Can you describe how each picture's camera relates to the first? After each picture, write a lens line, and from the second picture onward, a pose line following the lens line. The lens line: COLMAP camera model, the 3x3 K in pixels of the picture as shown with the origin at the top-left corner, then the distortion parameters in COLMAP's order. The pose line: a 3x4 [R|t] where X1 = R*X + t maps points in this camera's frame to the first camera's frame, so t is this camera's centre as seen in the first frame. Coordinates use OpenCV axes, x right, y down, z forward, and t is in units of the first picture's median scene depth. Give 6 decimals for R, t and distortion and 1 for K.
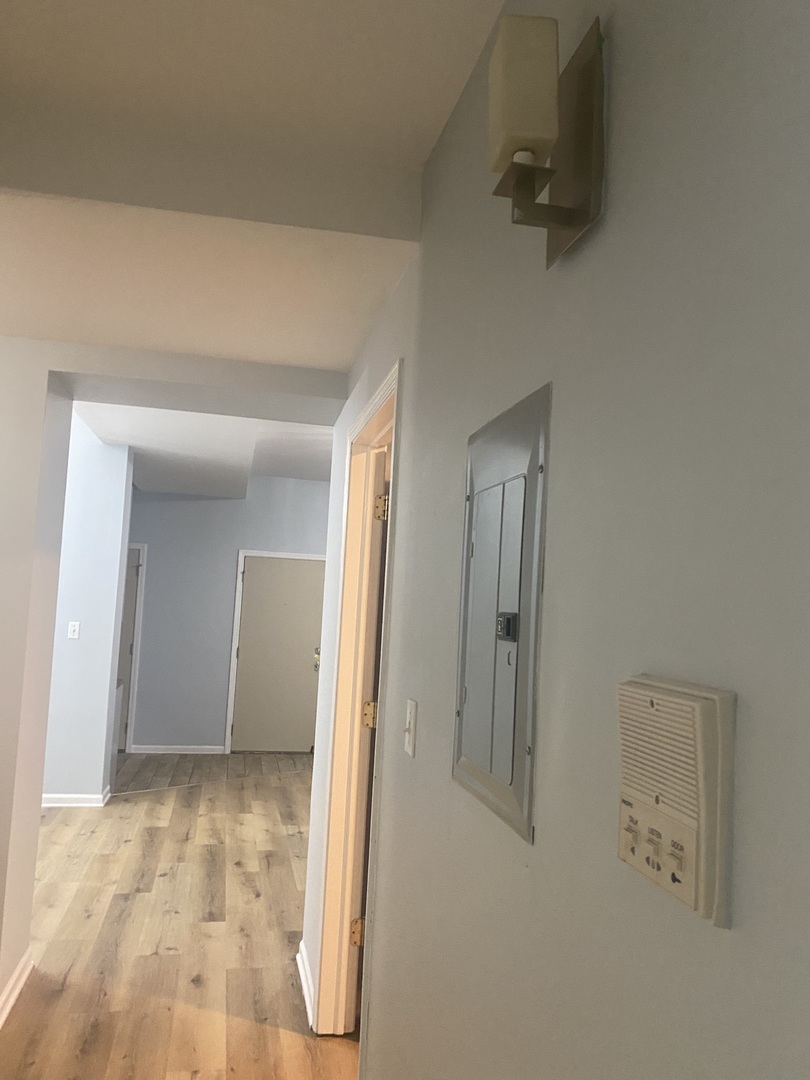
lens RADIAL K [[819.0, 0, 393.3], [0, 819.0, 537.4], [0, 0, 1]] dist [0.022186, -0.021987]
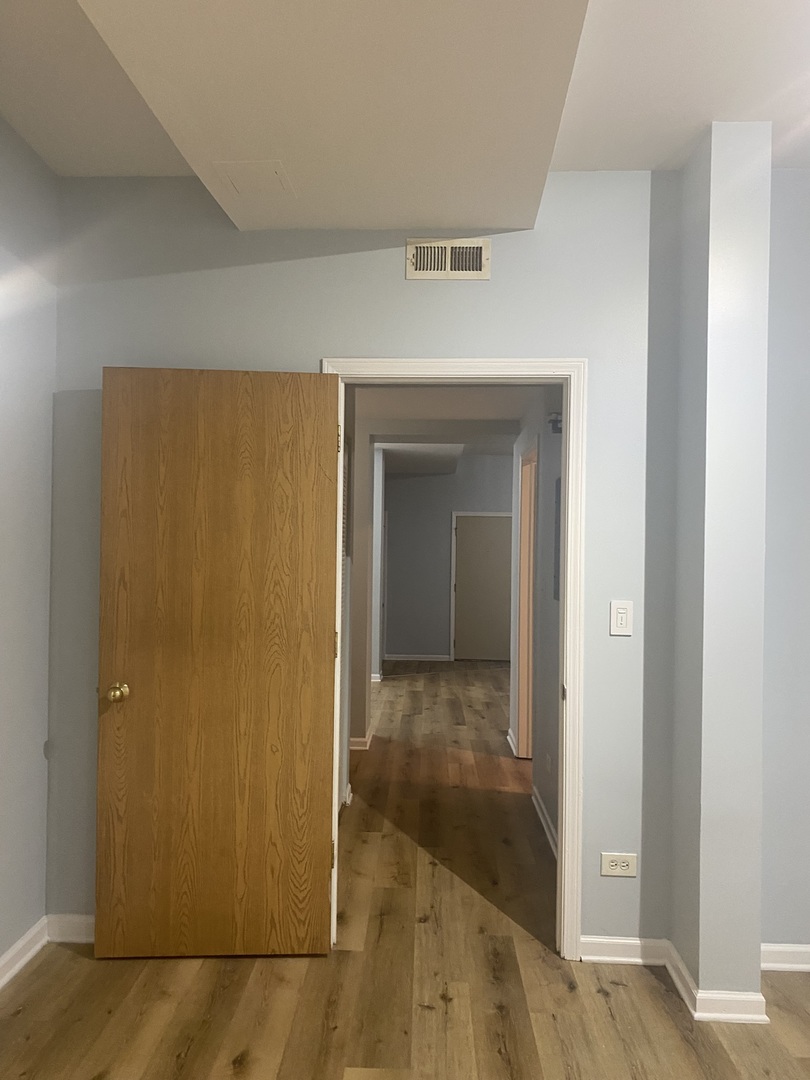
lens RADIAL K [[819.0, 0, 393.1], [0, 819.0, 545.4], [0, 0, 1]] dist [0.022186, -0.021987]
pose [[0.970003, -0.039766, -0.239817, 0.069799], [0.055834, 0.996600, 0.060582, -0.031361], [0.236592, -0.072155, 0.968926, -0.611912]]
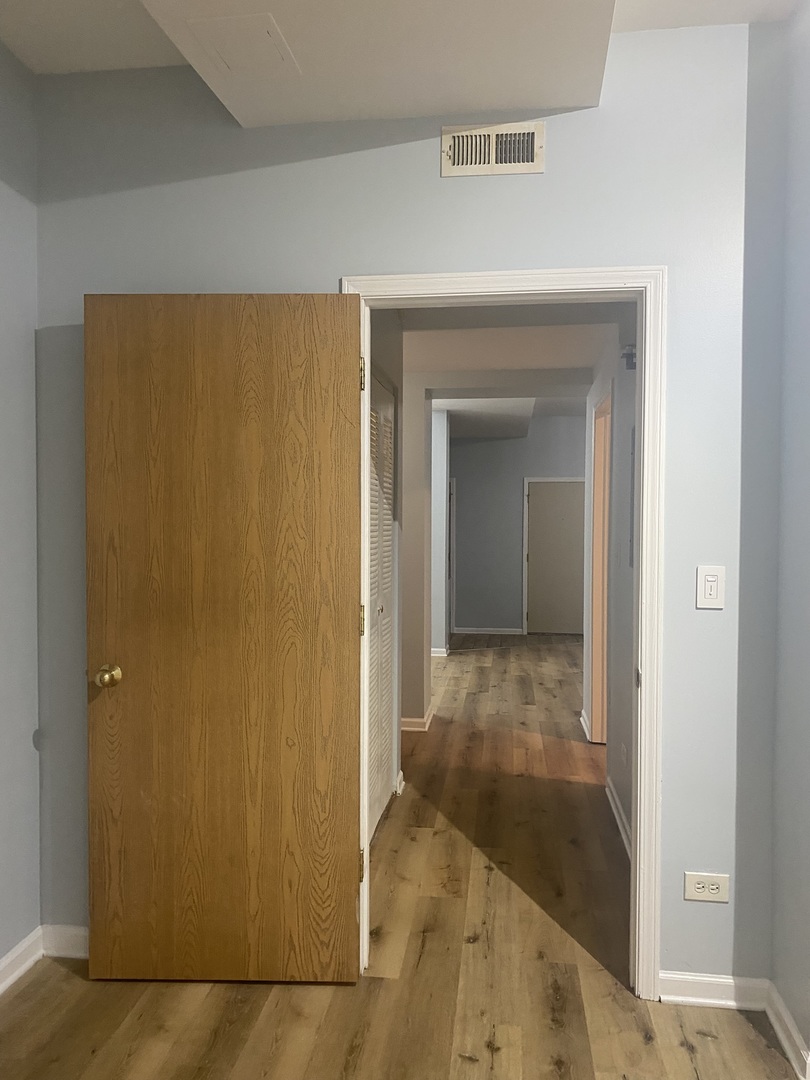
lens RADIAL K [[819.0, 0, 405.5], [0, 819.0, 540.1], [0, 0, 1]] dist [0.022186, -0.021987]
pose [[0.947164, -0.040572, -0.318174, 0.070678], [0.070404, 0.994074, 0.082823, -0.012580], [0.312929, -0.100848, 0.944407, -0.501443]]
